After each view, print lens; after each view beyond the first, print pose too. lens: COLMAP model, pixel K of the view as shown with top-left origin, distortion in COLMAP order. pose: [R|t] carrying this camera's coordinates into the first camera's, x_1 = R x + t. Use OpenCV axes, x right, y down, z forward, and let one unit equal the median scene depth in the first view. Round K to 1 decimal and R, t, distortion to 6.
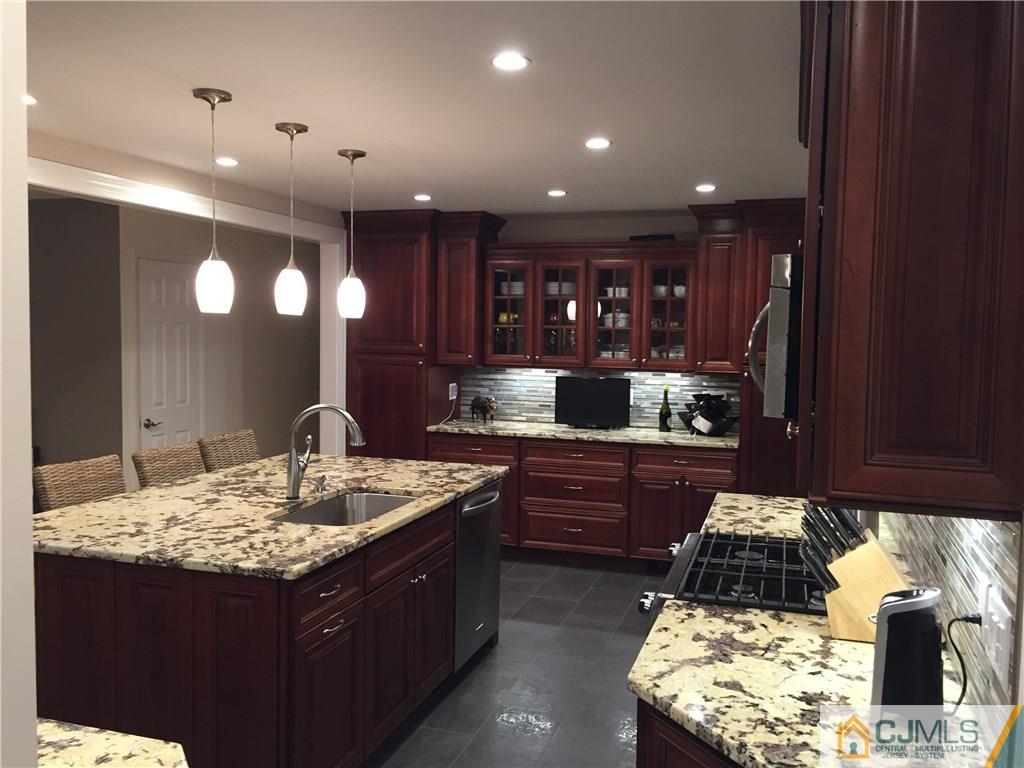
lens RADIAL K [[888.8, 0, 512.0], [0, 888.8, 384.0], [0, 0, 1]] dist [0.061946, -0.006626]
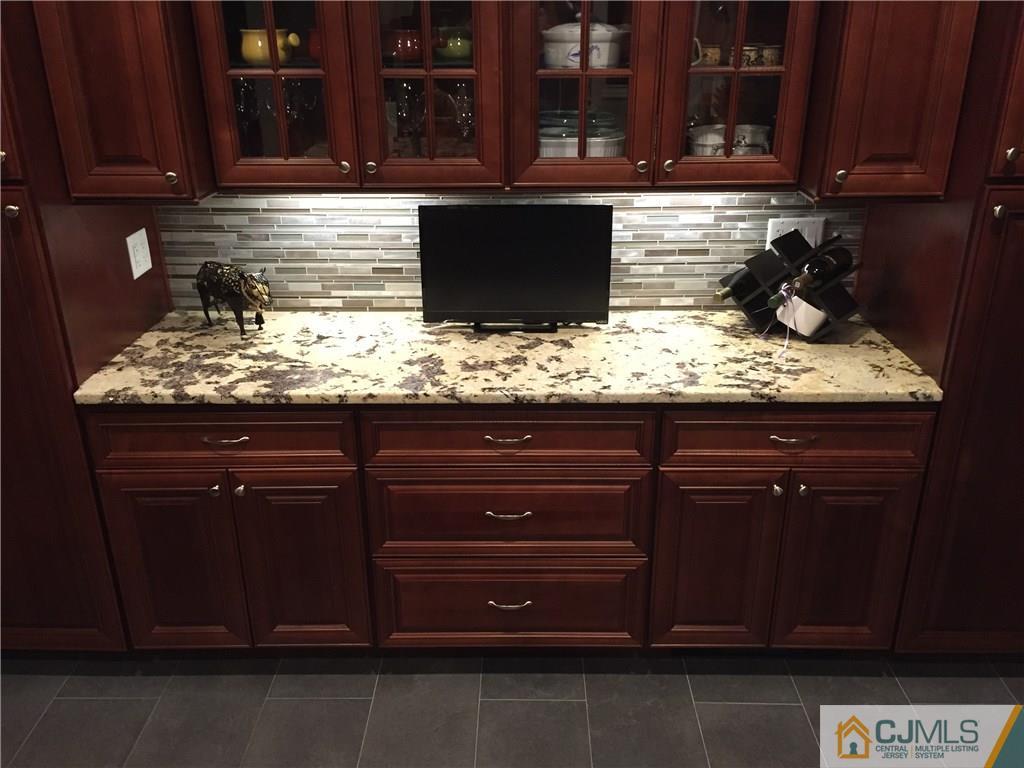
lens RADIAL K [[888.8, 0, 512.0], [0, 888.8, 384.0], [0, 0, 1]] dist [0.061946, -0.006626]
pose [[0.956817, -0.132047, 0.258969, -0.022455], [0.039691, 0.941875, 0.333610, -0.064168], [-0.287968, -0.308925, 0.906443, 0.623098]]
